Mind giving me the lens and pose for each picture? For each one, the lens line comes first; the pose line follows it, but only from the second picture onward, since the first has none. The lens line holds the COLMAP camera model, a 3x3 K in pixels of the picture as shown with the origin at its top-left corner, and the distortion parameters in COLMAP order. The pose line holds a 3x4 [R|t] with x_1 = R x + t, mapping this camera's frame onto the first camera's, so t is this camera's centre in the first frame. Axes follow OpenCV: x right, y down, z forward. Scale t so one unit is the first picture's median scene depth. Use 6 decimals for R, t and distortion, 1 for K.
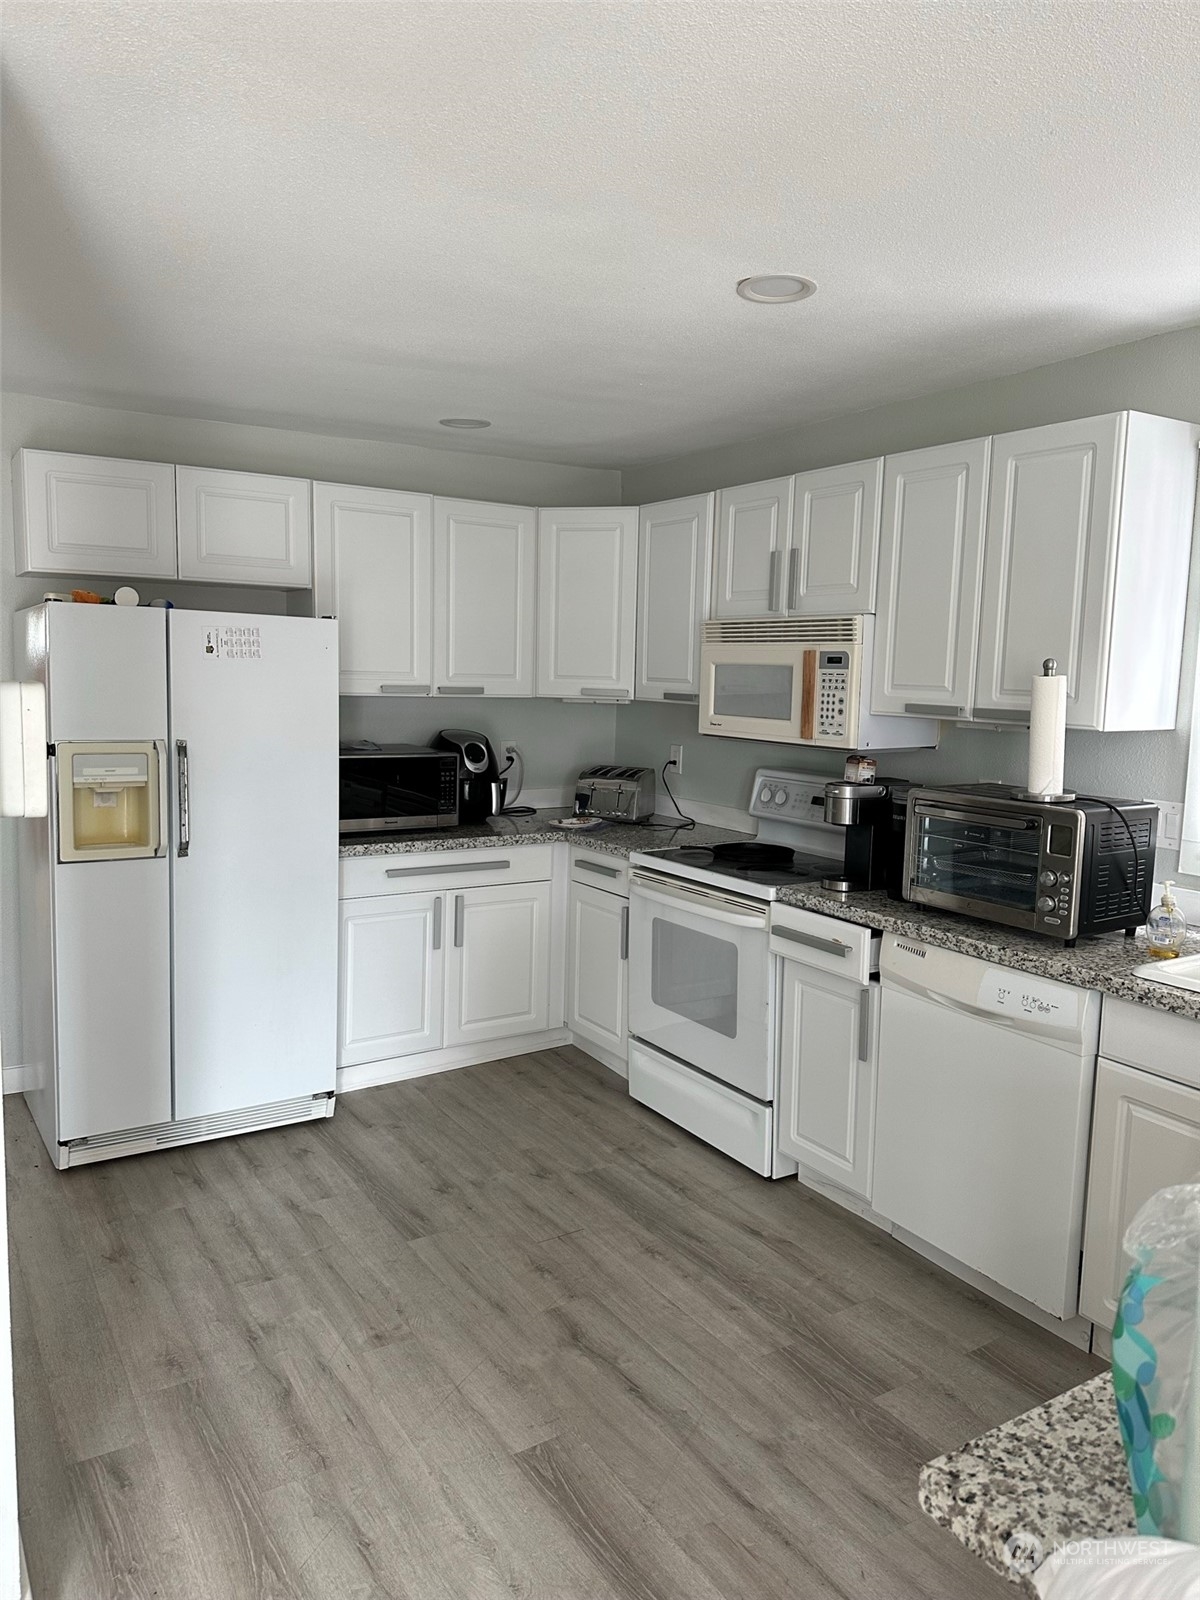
lens RADIAL K [[1134.5, 0, 567.6], [0, 1134.5, 769.7], [0, 0, 1]] dist [0.040030, -0.002256]
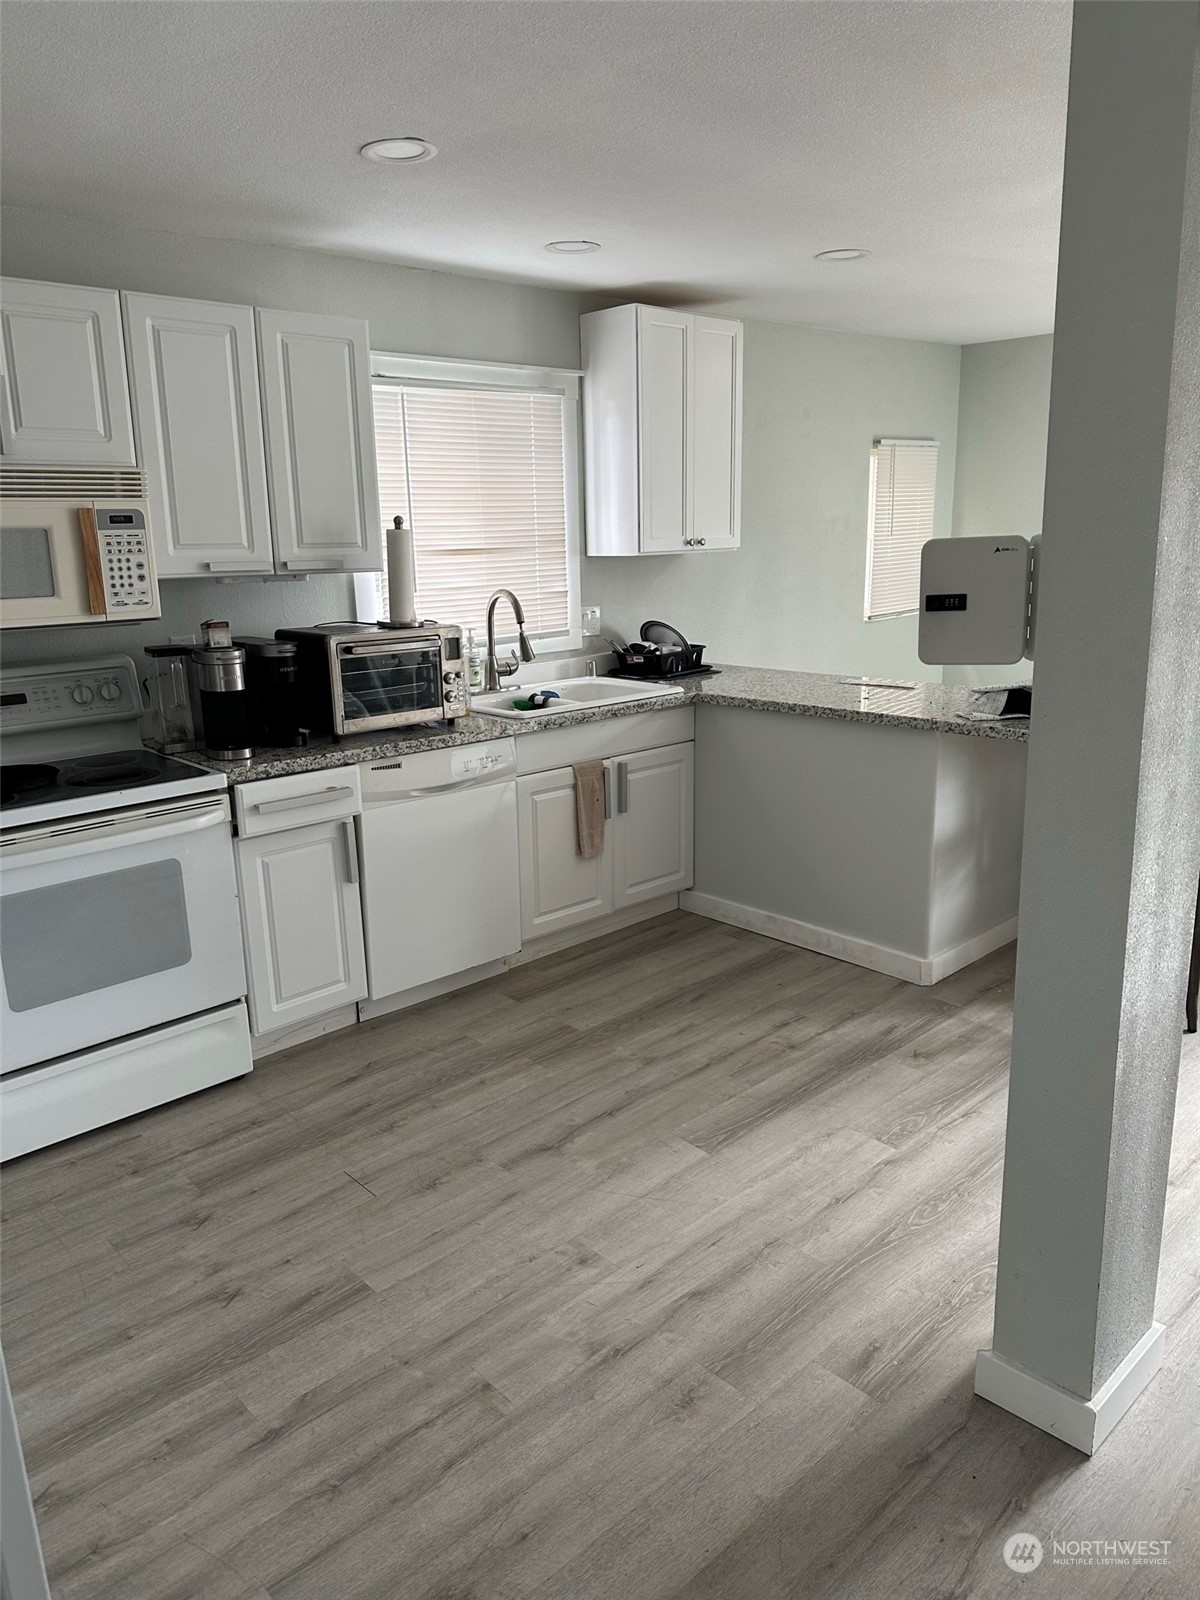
lens RADIAL K [[1134.5, 0, 593.1], [0, 1134.5, 794.4], [0, 0, 1]] dist [0.040030, -0.002256]
pose [[-0.186463, -0.240472, 0.952578, -0.812853], [0.128300, 0.955319, 0.266278, -0.091503], [-0.974049, 0.171867, -0.147279, 0.907950]]
